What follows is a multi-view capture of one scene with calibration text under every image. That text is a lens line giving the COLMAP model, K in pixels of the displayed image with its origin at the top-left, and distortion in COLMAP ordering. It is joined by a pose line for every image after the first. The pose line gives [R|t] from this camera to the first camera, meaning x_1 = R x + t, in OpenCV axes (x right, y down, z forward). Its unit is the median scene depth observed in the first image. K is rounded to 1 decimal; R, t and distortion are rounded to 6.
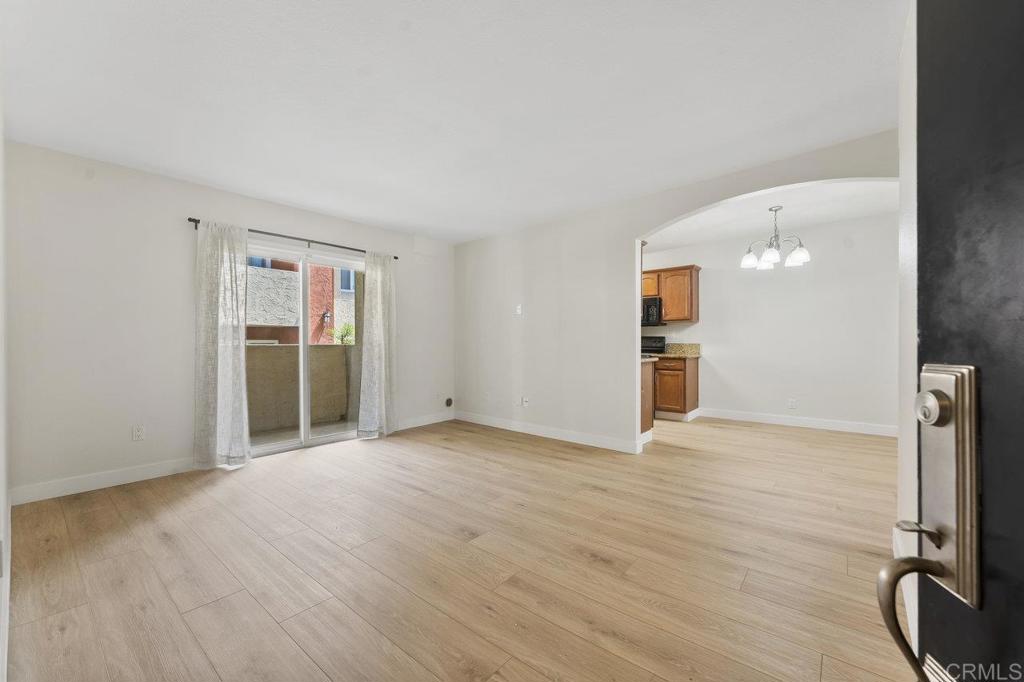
lens RADIAL K [[409.8, 0, 507.8], [0, 409.8, 343.4], [0, 0, 1]] dist [-0.001866, -0.000081]
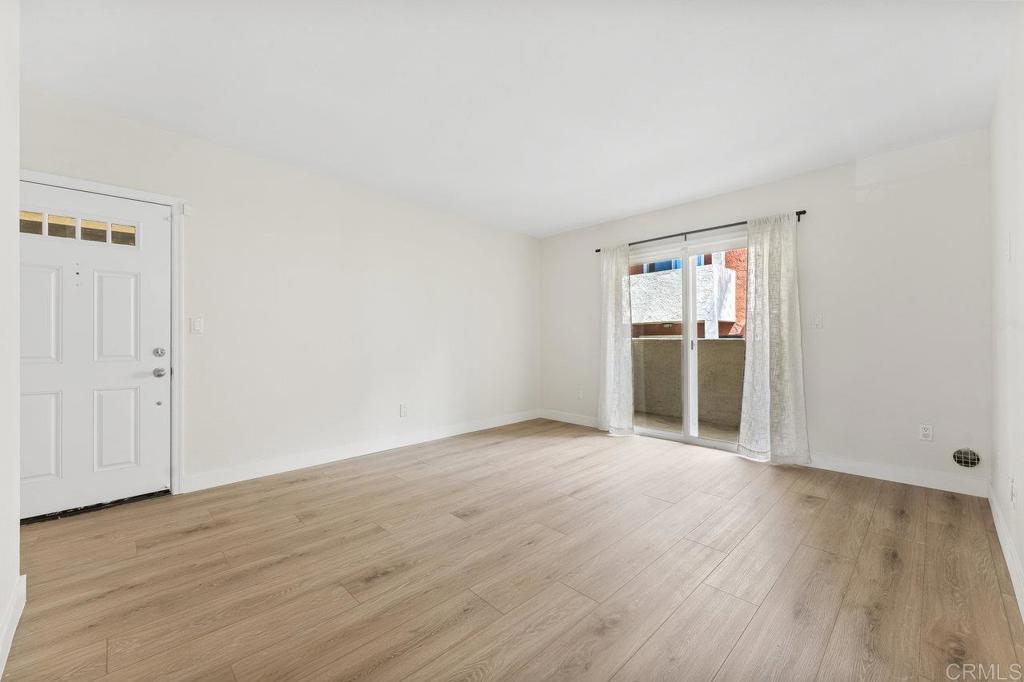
lens RADIAL K [[409.8, 0, 509.4], [0, 409.8, 343.2], [0, 0, 1]] dist [-0.001866, -0.000081]
pose [[-0.120628, 0.008334, -0.992663, 0.617509], [0.003407, 0.999962, 0.007981, 0.002685], [0.992692, -0.002420, -0.120651, 0.796877]]
